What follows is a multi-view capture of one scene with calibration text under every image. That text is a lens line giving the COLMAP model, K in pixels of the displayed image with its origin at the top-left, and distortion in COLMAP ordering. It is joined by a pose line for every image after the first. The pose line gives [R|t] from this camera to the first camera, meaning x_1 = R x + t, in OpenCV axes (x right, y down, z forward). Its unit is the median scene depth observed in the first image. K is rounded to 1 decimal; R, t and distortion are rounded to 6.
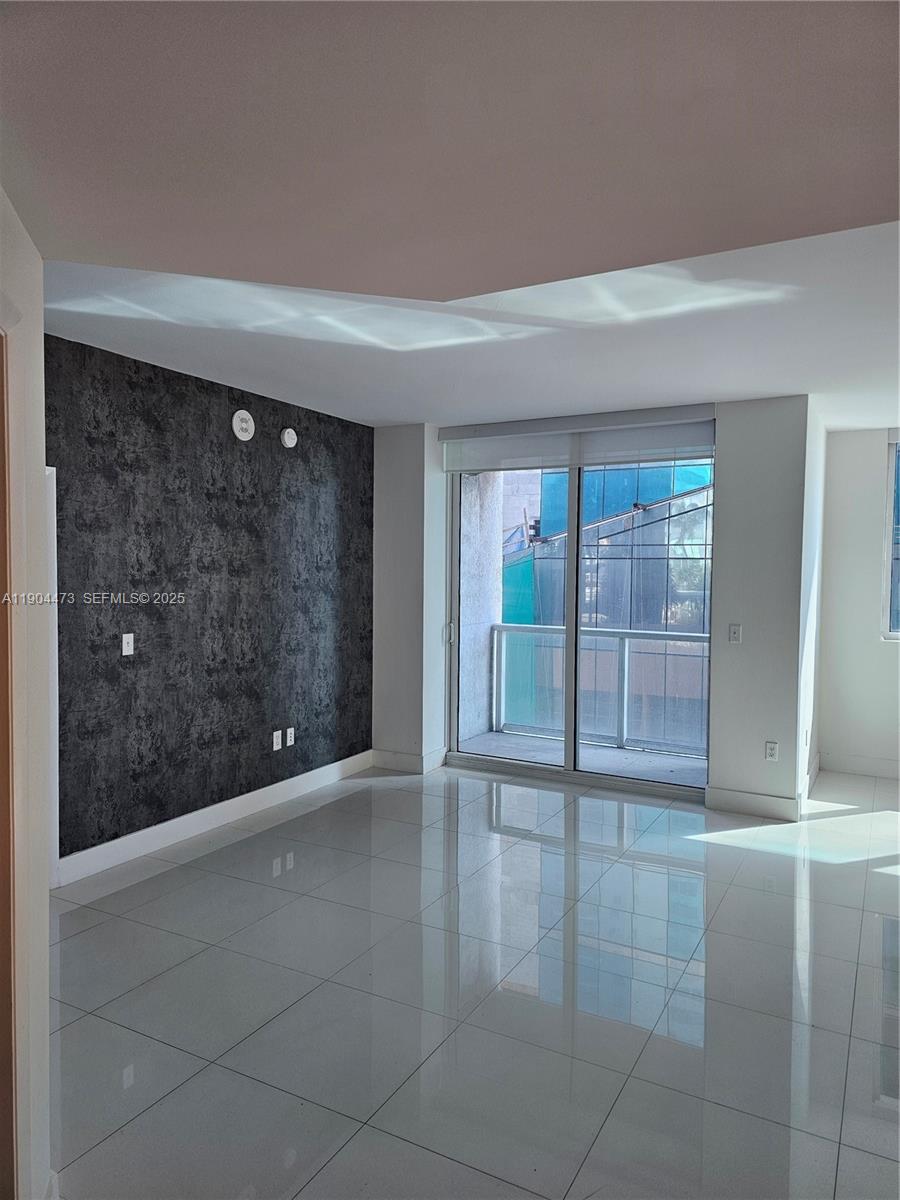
lens RADIAL K [[802.3, 0, 448.5], [0, 802.3, 616.7], [0, 0, 1]] dist [0.058633, -0.044468]
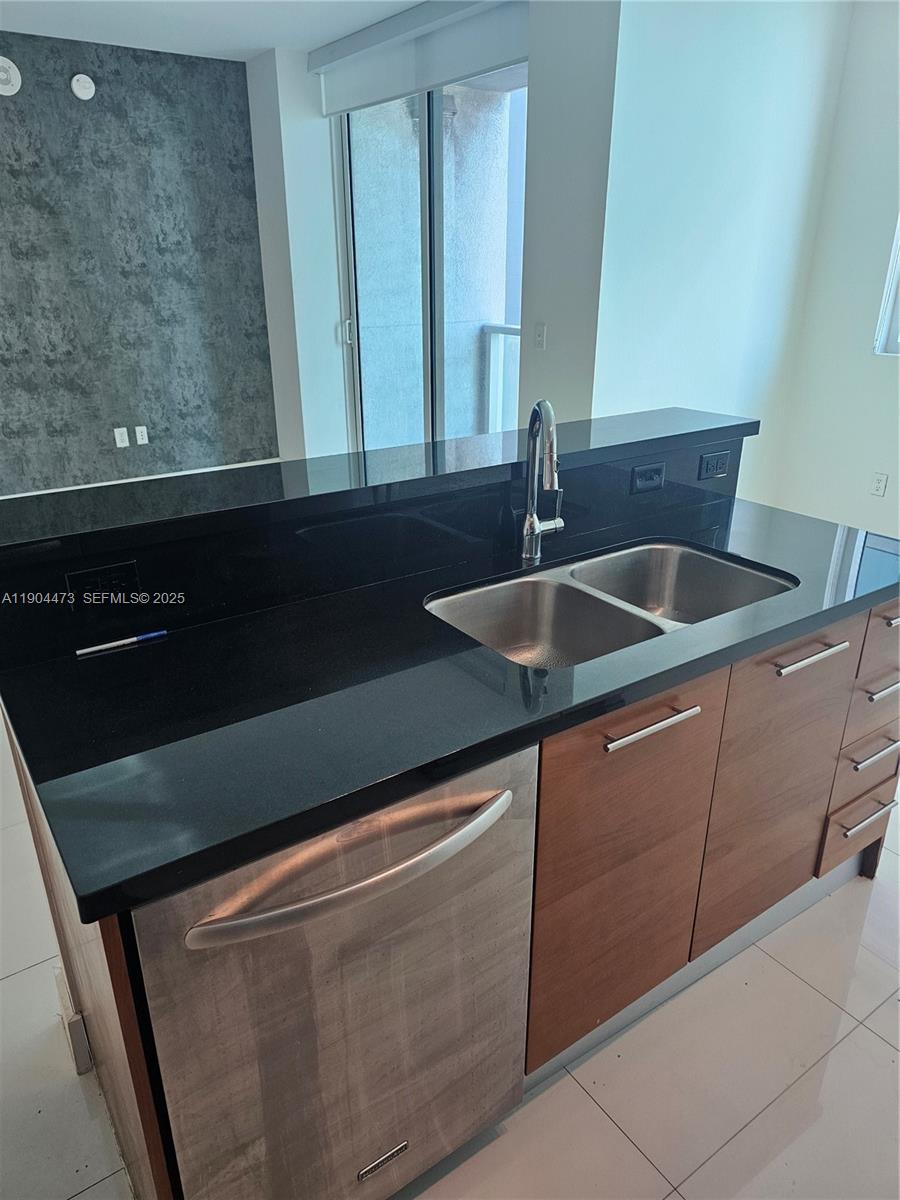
lens RADIAL K [[802.3, 0, 448.7], [0, 802.3, 599.9], [0, 0, 1]] dist [0.058633, -0.044468]
pose [[0.887654, 0.164988, -0.429941, 0.601374], [-0.013879, 0.942778, 0.333133, 0.001337], [0.460302, -0.289739, 0.839150, 0.268050]]
